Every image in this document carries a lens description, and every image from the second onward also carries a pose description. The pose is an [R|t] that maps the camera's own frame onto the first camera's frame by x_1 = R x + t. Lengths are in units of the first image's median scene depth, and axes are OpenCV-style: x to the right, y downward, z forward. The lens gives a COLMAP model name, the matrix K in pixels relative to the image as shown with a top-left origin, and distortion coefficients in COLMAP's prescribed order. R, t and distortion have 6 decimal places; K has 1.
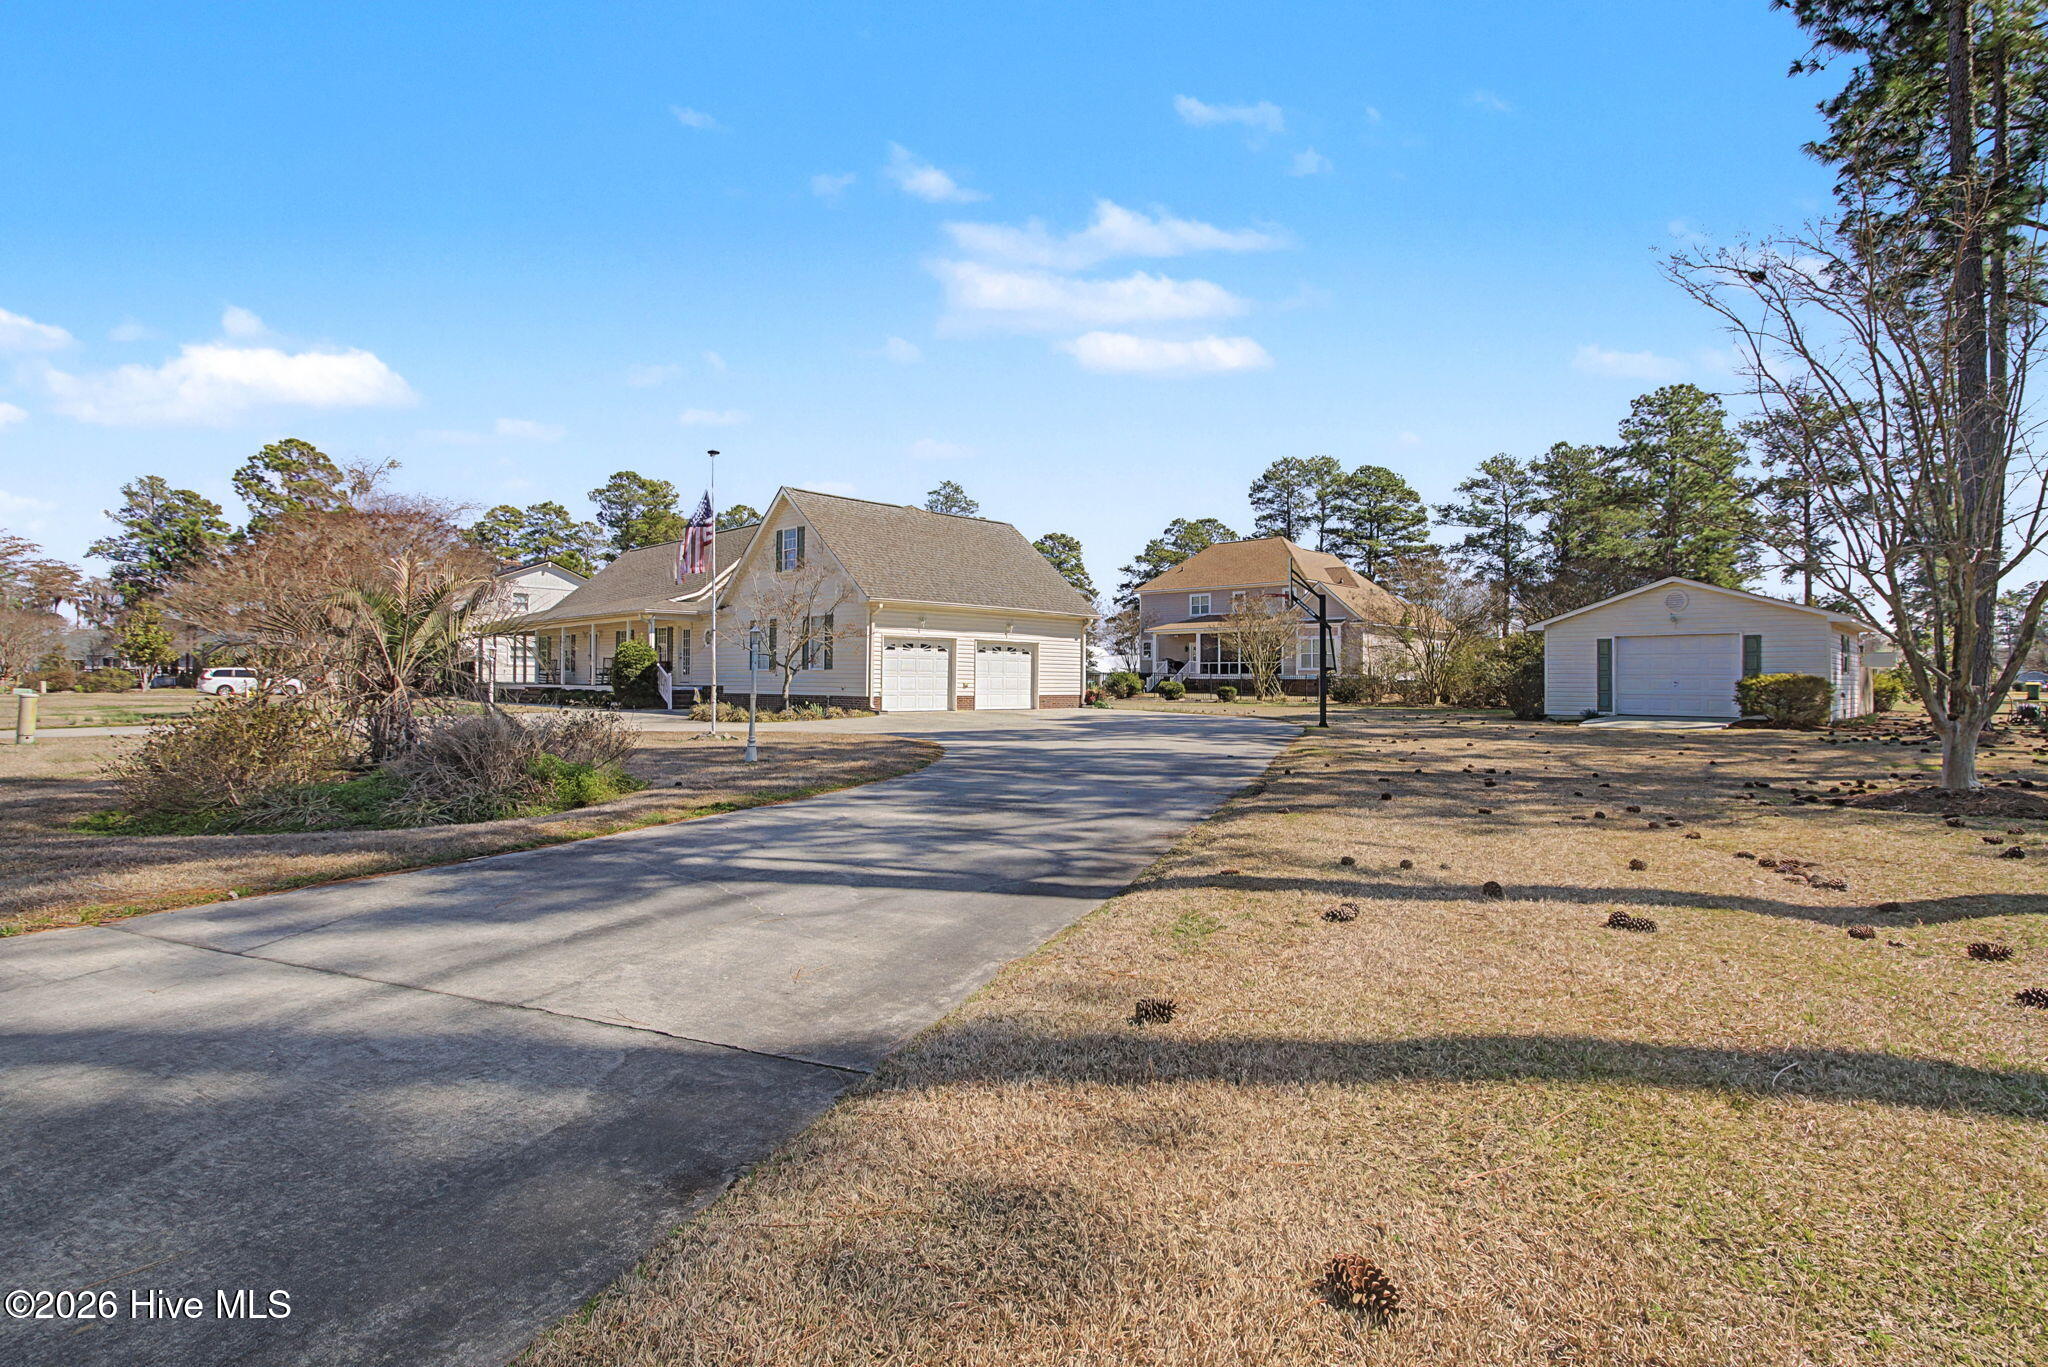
lens RADIAL K [[966.6, 0, 1045.9], [0, 966.6, 681.8], [0, 0, 1]] dist [0.002286, 0.000447]
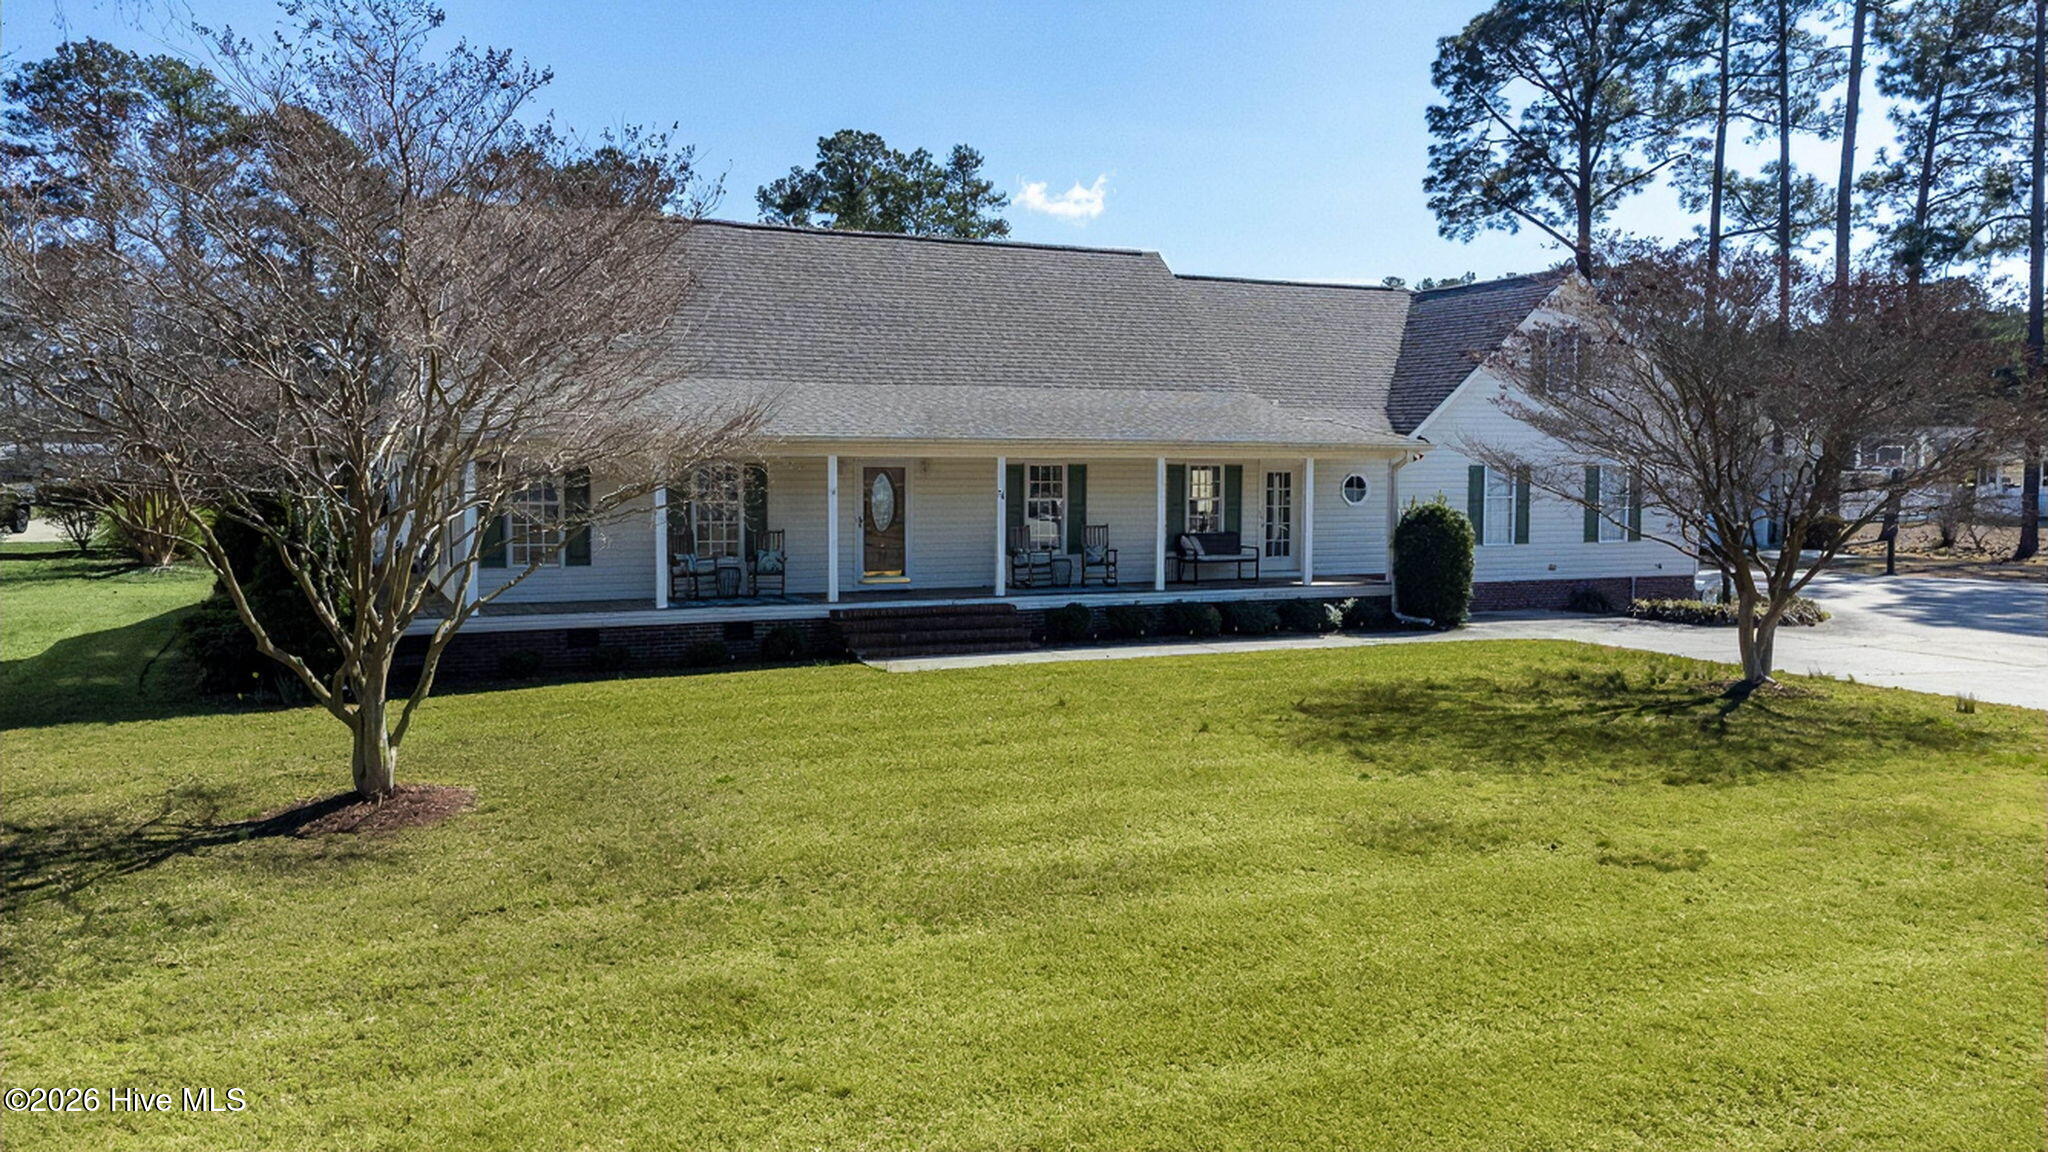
lens RADIAL K [[1512.9, 0, 1024.0], [0, 1512.9, 576.0], [0, 0, 1]] dist [0.073738, -0.001207]
pose [[0.386908, -0.070621, 0.919410, -0.381982], [-0.000858, 0.997035, 0.076944, -0.018755], [-0.922118, -0.030559, 0.385700, 0.258279]]
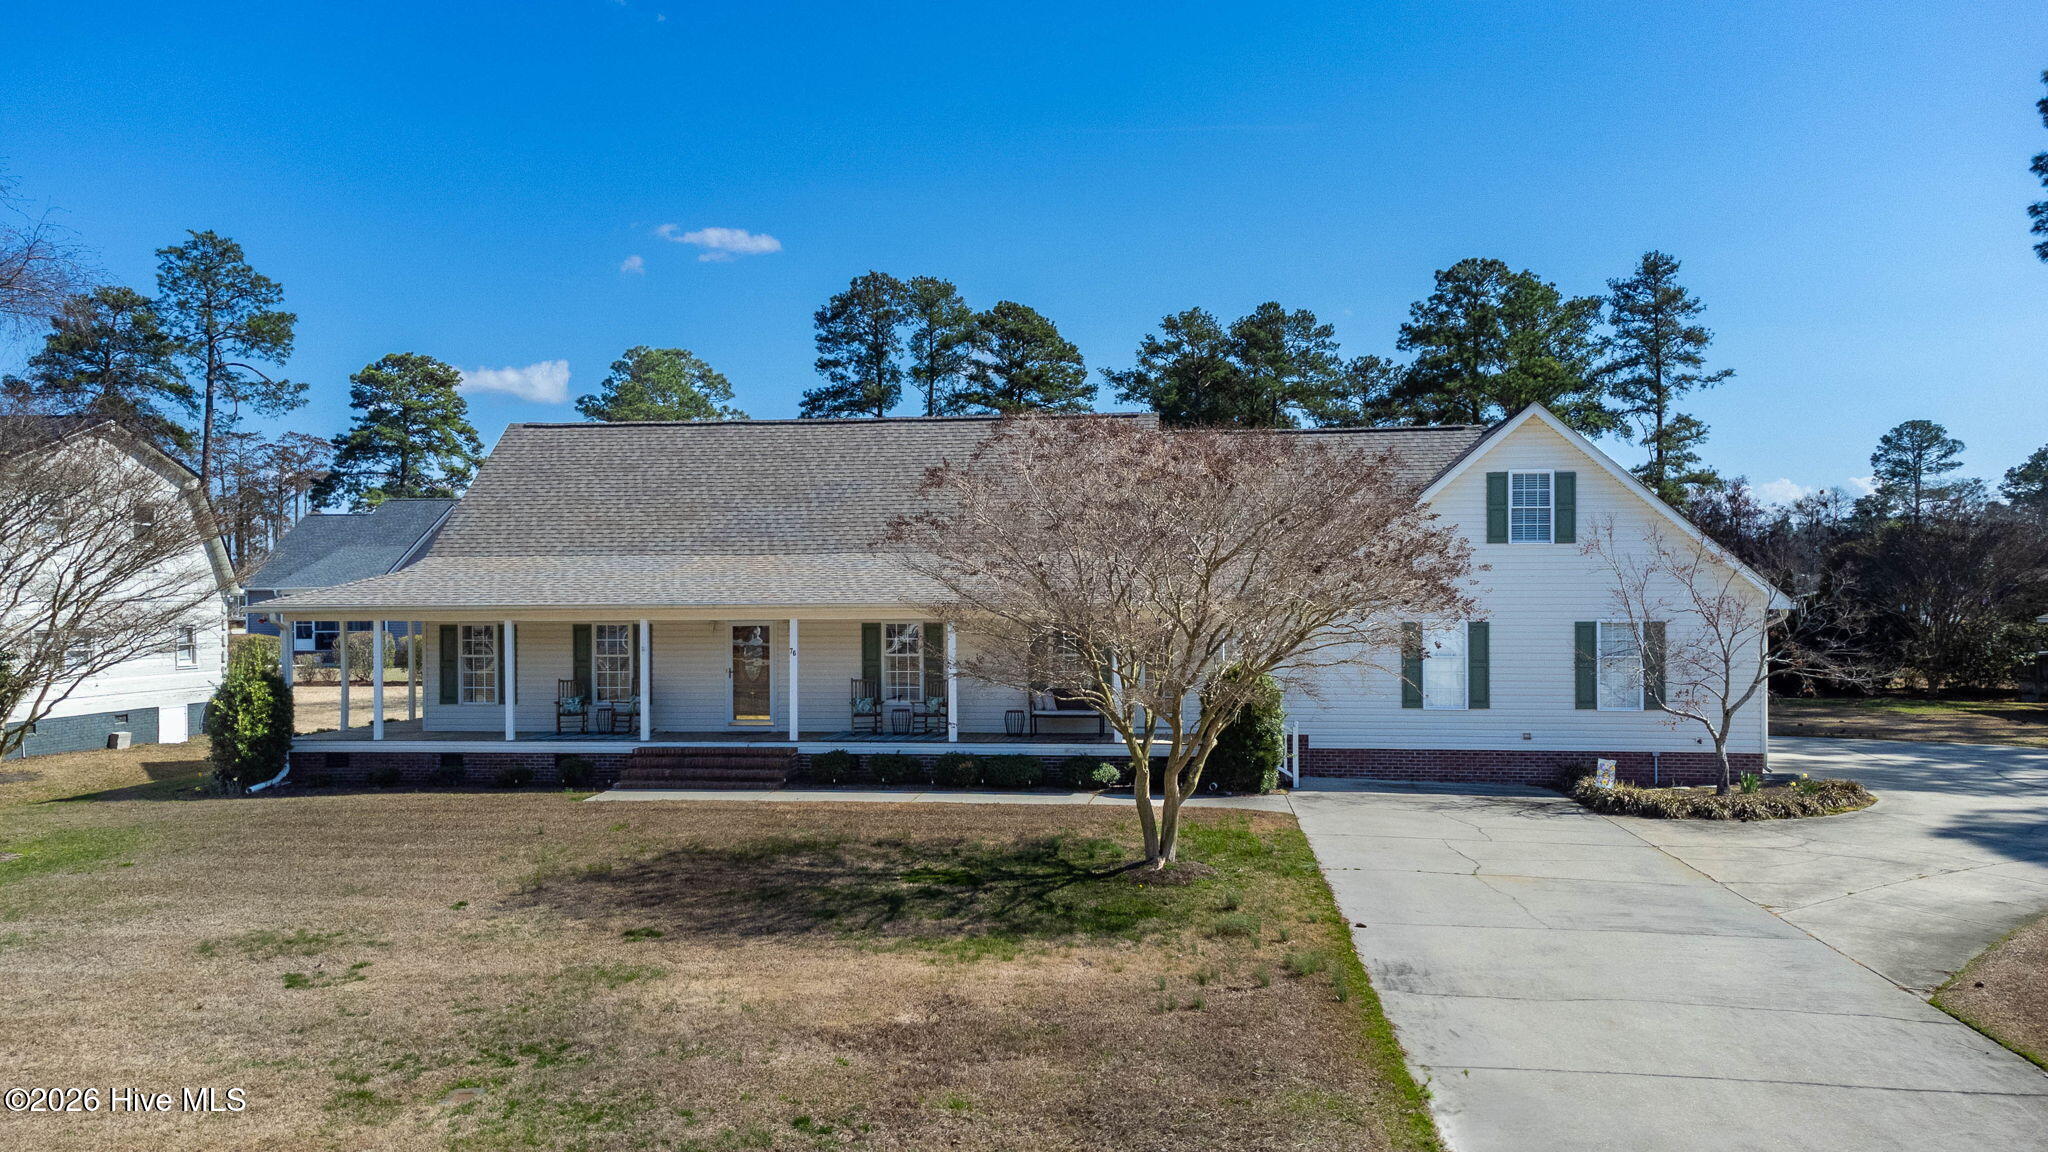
lens RADIAL K [[1562.0, 0, 1048.8], [0, 1562.0, 600.6], [0, 0, 1]] dist [0.051943, 0.006632]
pose [[0.814736, -0.010309, 0.579741, -0.293065], [0.009388, 0.999945, 0.004587, -0.022951], [-0.579757, 0.001705, 0.814788, 0.107127]]
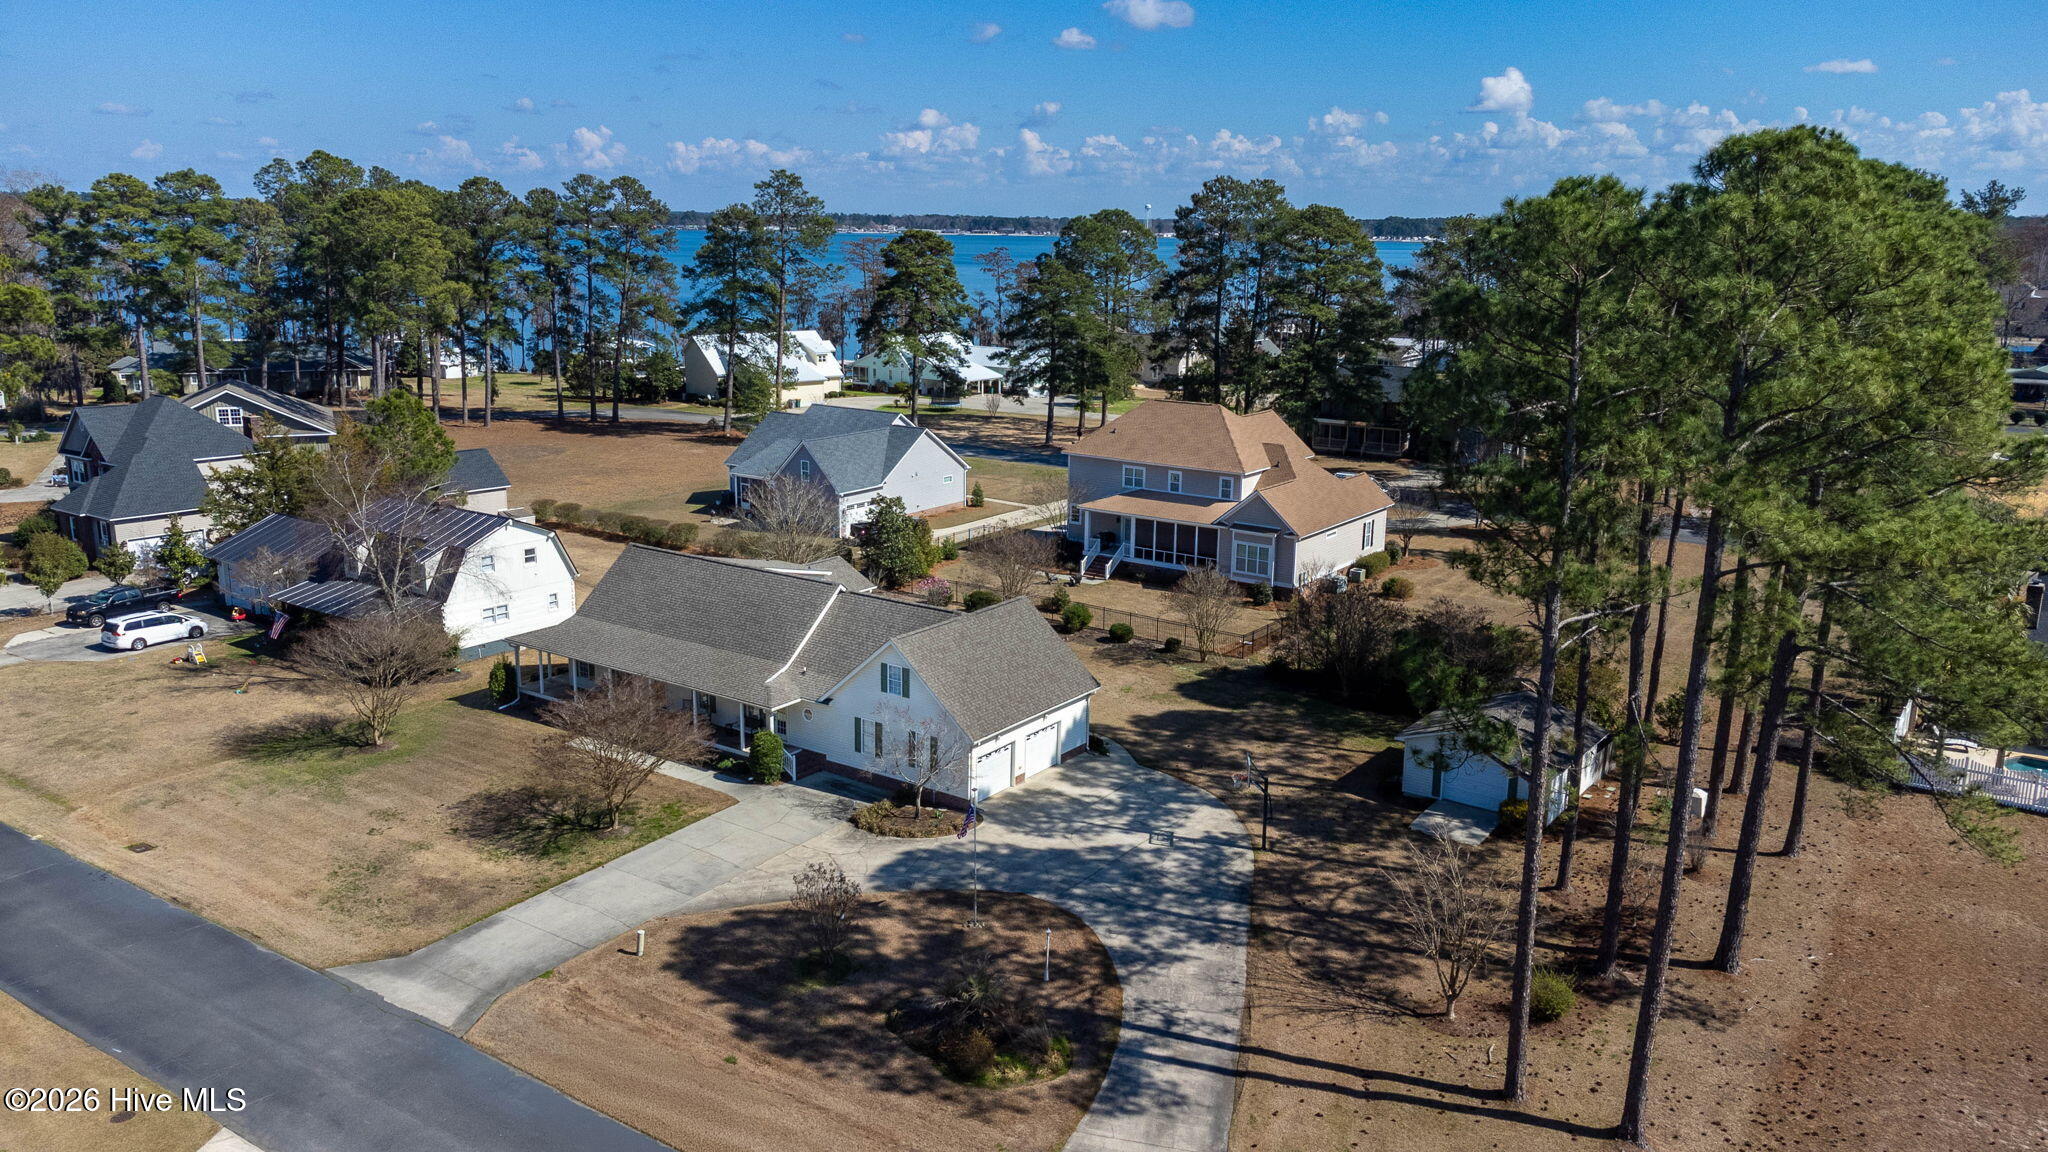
lens RADIAL K [[1497.4, 0, 1030.3], [0, 1497.4, 579.0], [0, 0, 1]] dist [0.063274, -0.000200]
pose [[0.990304, -0.020276, 0.137430, -0.099849], [-0.010877, 0.974937, 0.222214, -0.208760], [-0.138491, -0.221555, 0.965264, -0.297601]]
